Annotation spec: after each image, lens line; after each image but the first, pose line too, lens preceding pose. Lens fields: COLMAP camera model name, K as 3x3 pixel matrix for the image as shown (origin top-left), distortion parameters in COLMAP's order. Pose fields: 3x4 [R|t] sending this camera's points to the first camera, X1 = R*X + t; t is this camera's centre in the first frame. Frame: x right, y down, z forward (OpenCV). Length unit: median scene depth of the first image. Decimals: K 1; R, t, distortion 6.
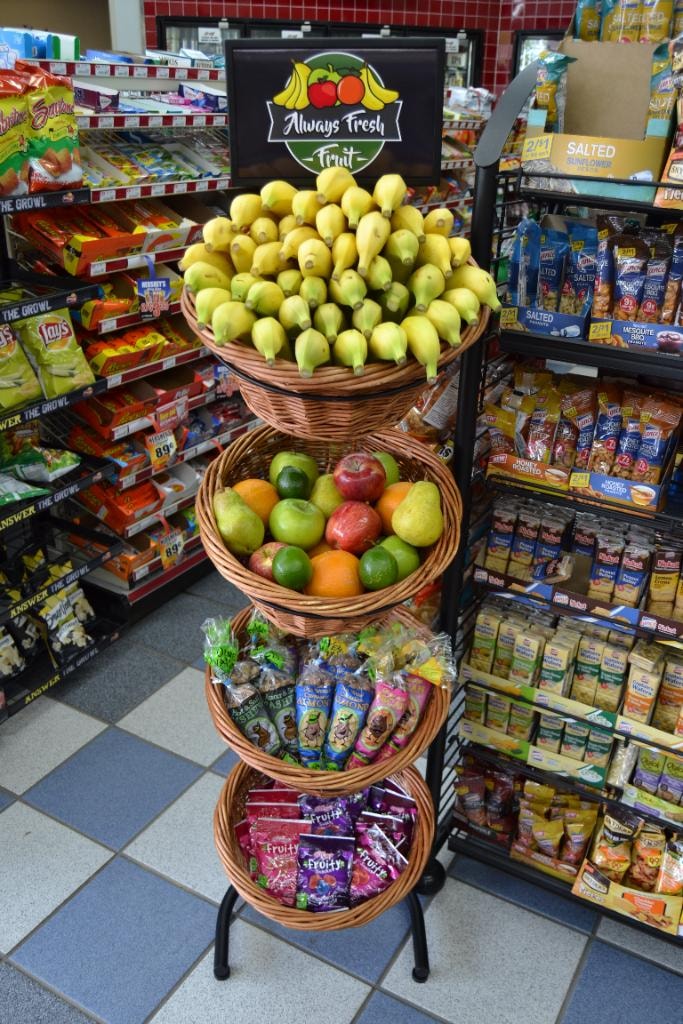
lens RADIAL K [[871.1, 0, 339.8], [0, 871.1, 508.6], [0, 0, 1]] dist [-0.092371, 0.056935]
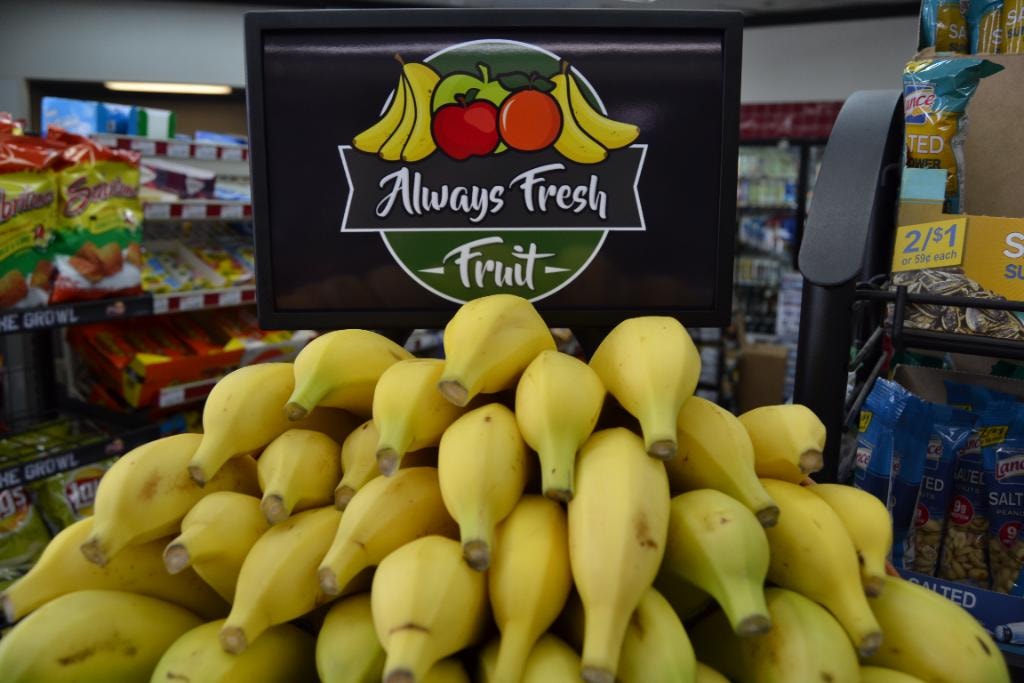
lens RADIAL K [[836.9, 0, 512.0], [0, 836.9, 341.5], [0, 0, 1]] dist [-0.095412, 0.053773]
pose [[0.999790, -0.002277, 0.020355, -0.004309], [0.007816, 0.961010, -0.276405, -0.202062], [-0.018932, 0.276506, 0.960826, 0.477985]]
